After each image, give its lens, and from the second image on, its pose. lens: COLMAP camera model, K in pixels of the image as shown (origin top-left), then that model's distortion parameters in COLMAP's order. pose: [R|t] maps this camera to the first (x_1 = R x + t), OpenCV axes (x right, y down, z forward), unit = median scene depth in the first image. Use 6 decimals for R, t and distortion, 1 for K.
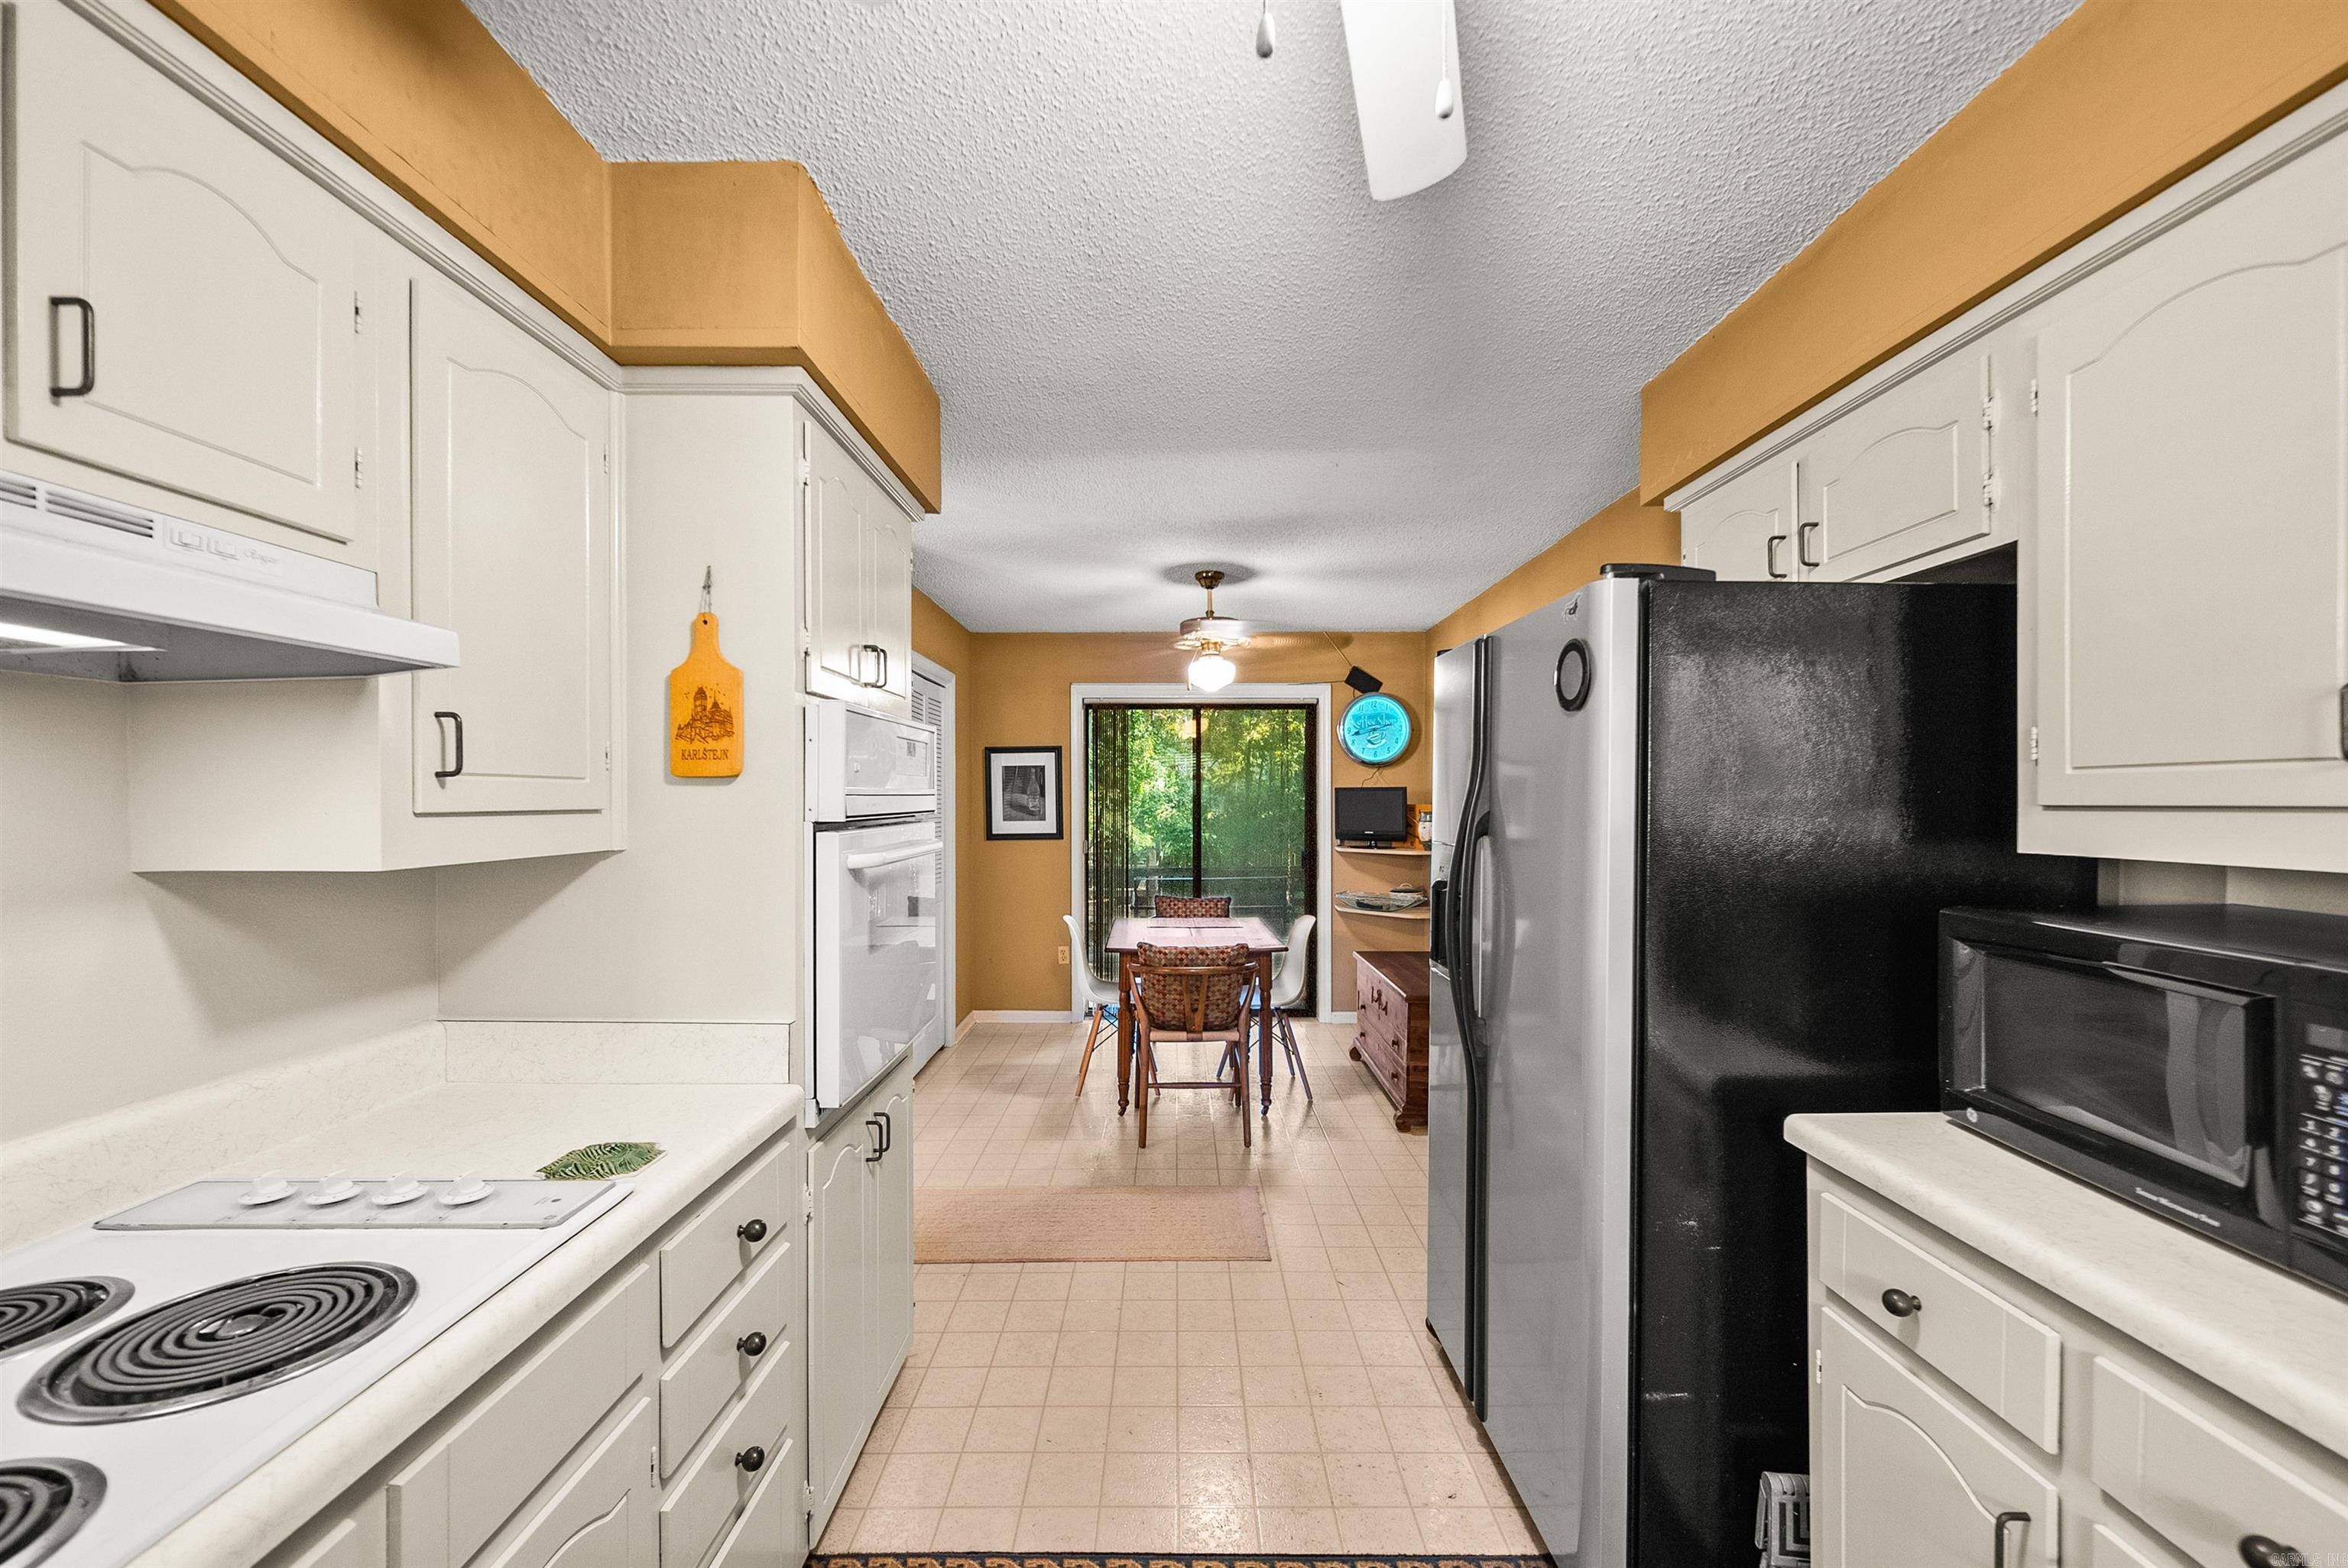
lens RADIAL K [[932.5, 0, 1179.3], [0, 932.5, 796.1], [0, 0, 1]] dist [0.000236, -0.001338]
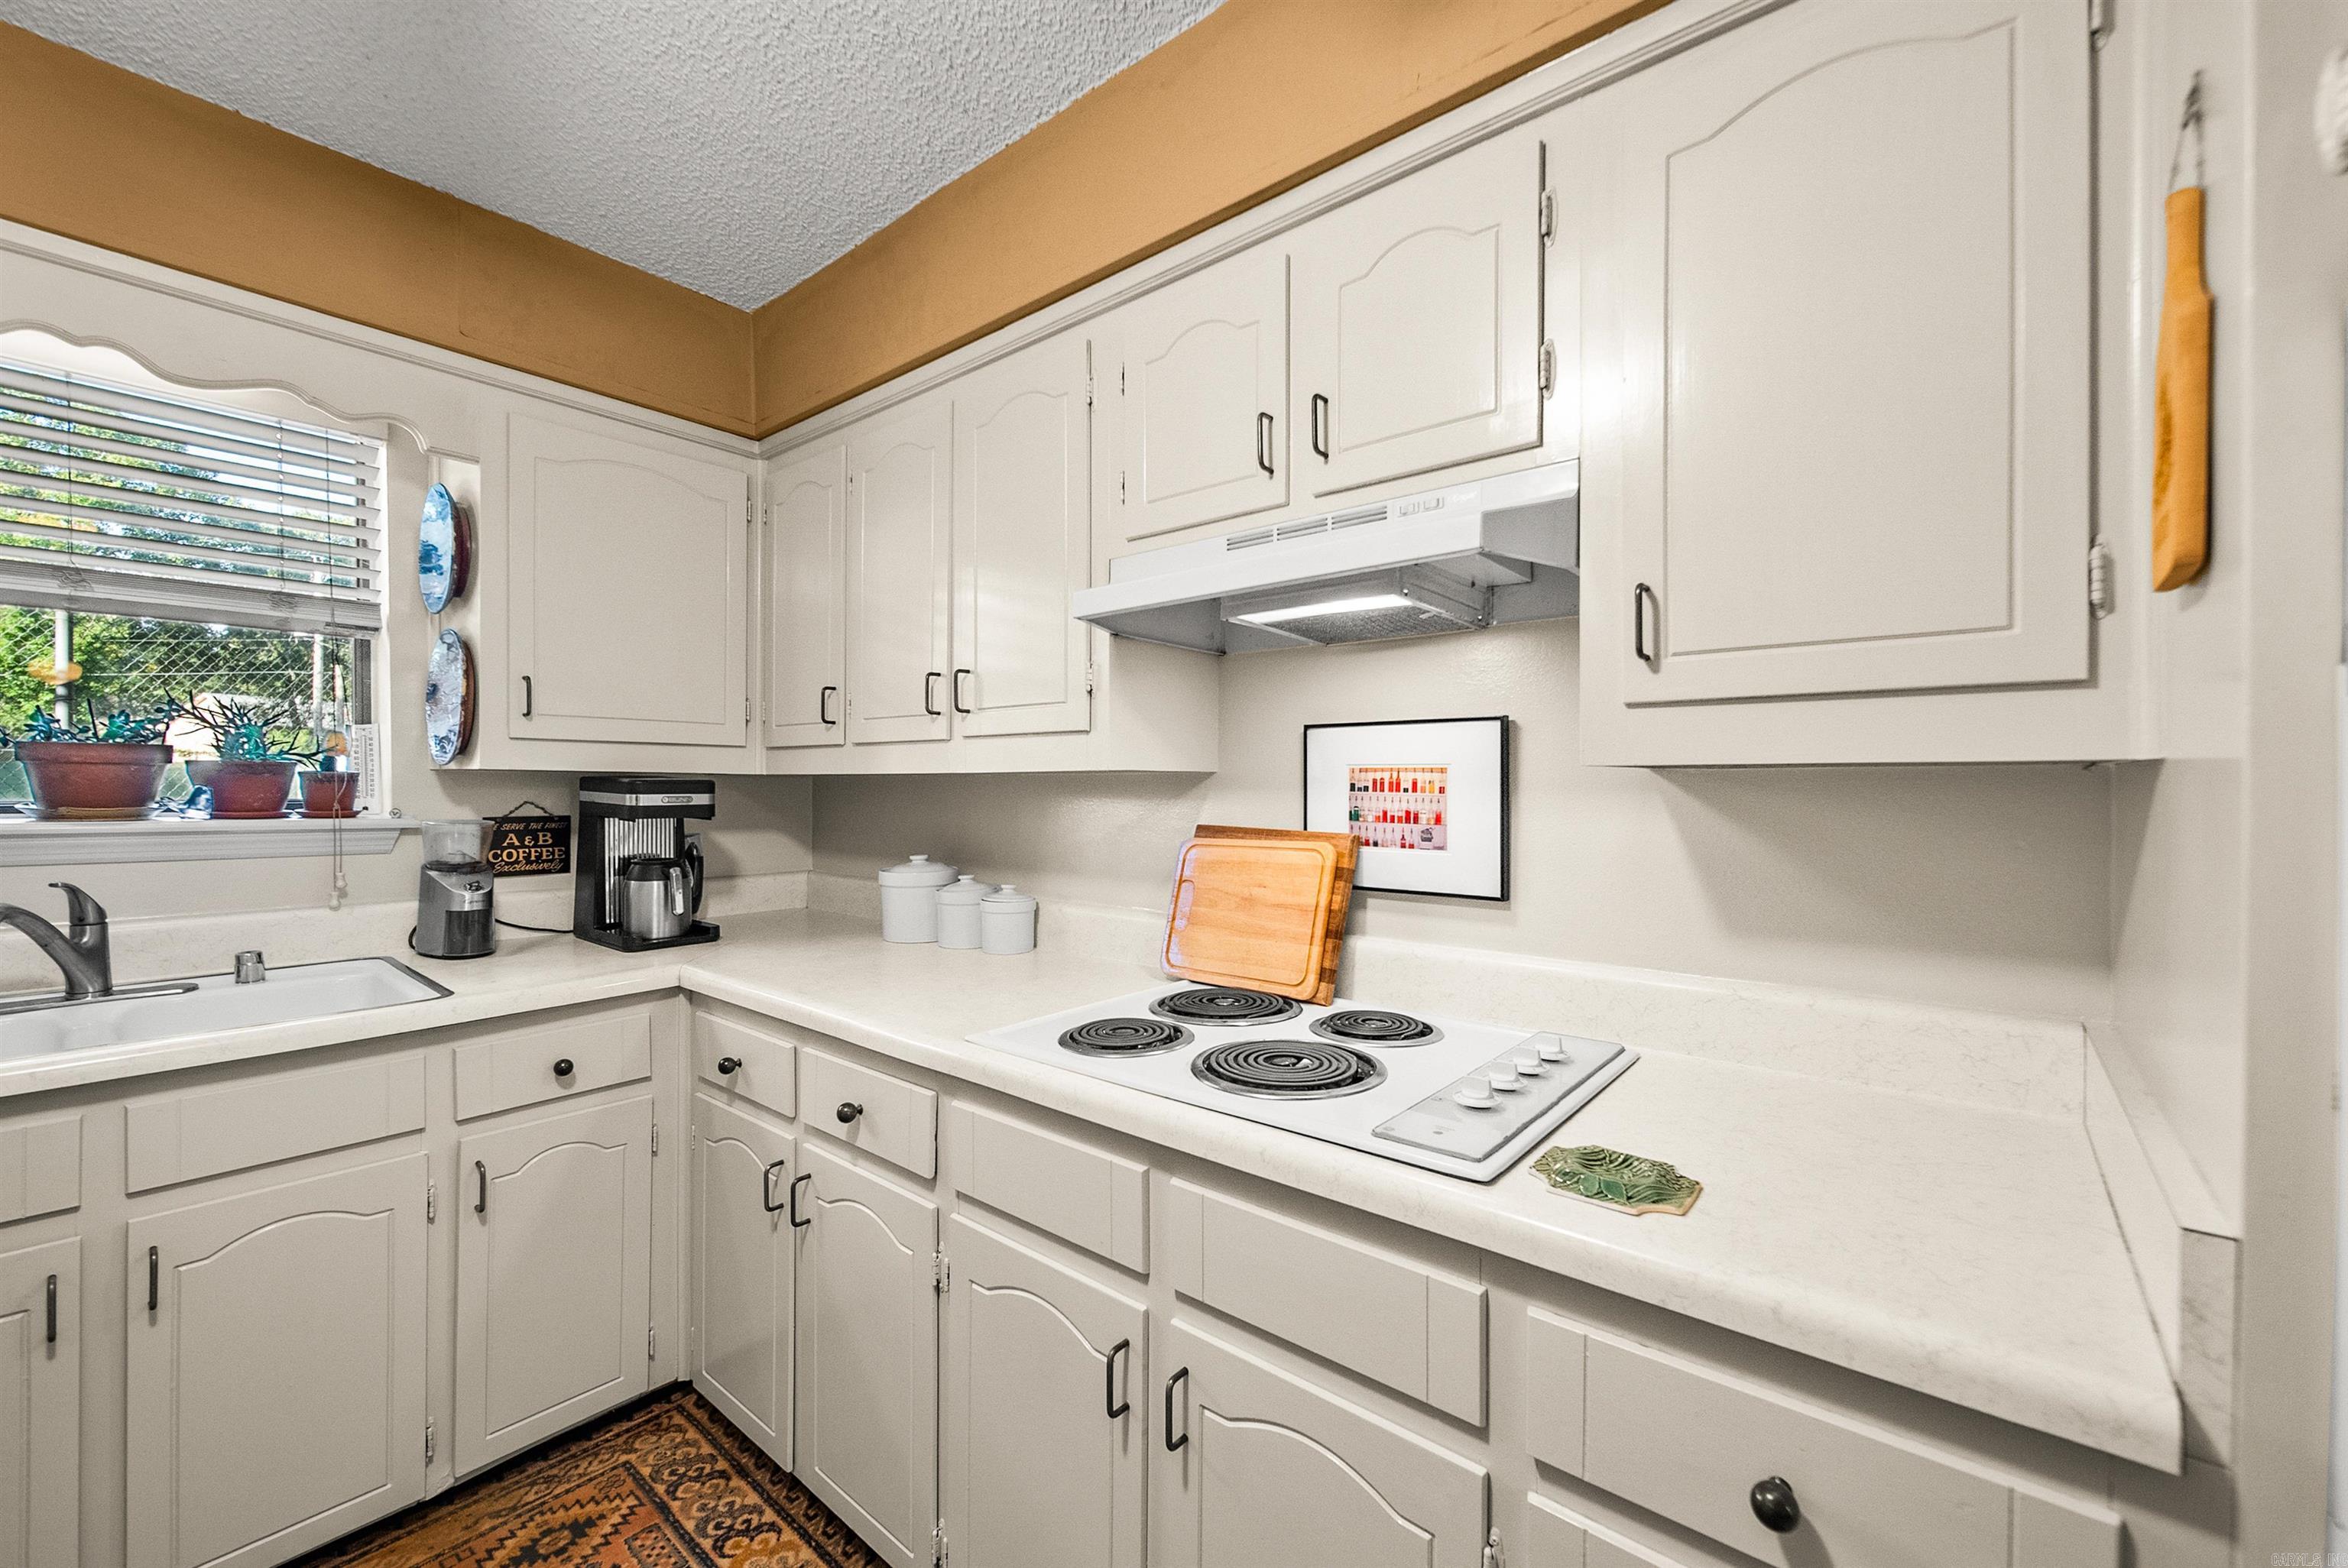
lens RADIAL K [[932.5, 0, 1189.6], [0, 932.5, 794.7], [0, 0, 1]] dist [0.000236, -0.001338]
pose [[-0.634825, 0.009221, -0.772601, 0.186276], [0.001008, 0.999938, 0.011106, 0.124777], [0.772655, 0.006271, -0.634795, 1.634941]]
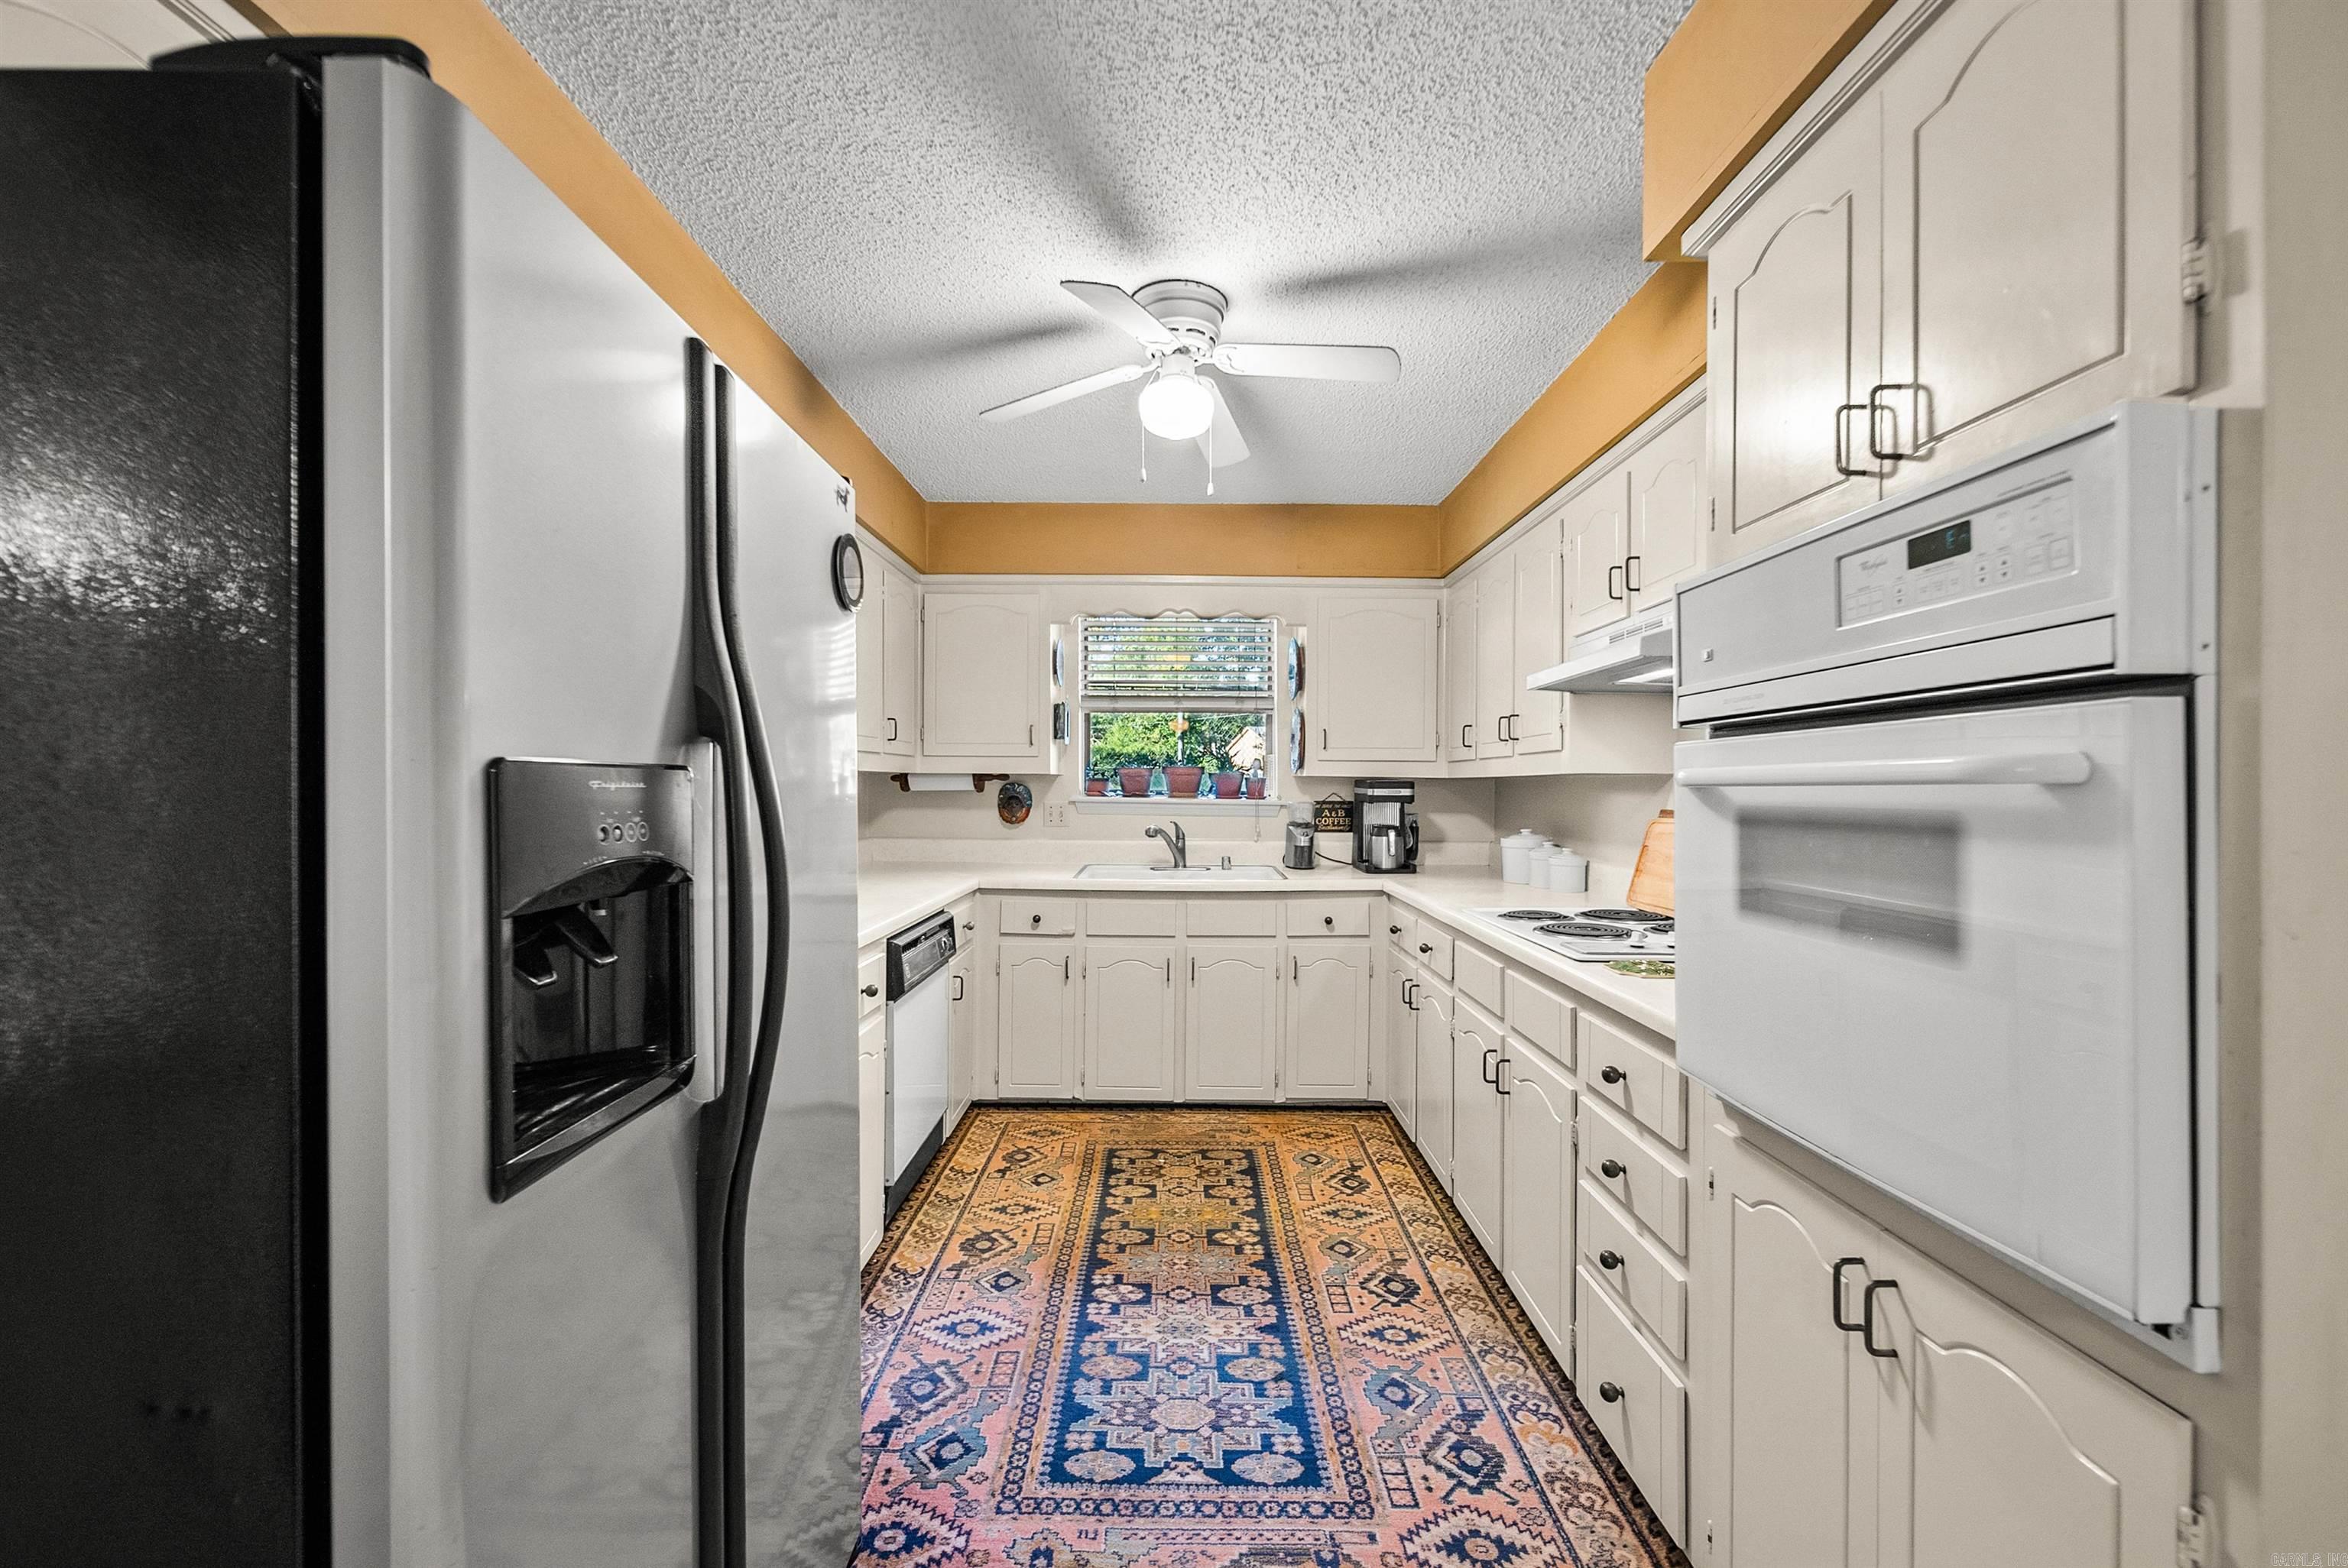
lens RADIAL K [[932.5, 0, 1176.2], [0, 932.5, 790.9], [0, 0, 1]] dist [0.000236, -0.001338]
pose [[-0.999996, -0.000156, -0.002940, 0.186260], [-0.000165, 0.999995, 0.003278, 0.143821], [0.002940, 0.003278, -0.999990, 3.400260]]
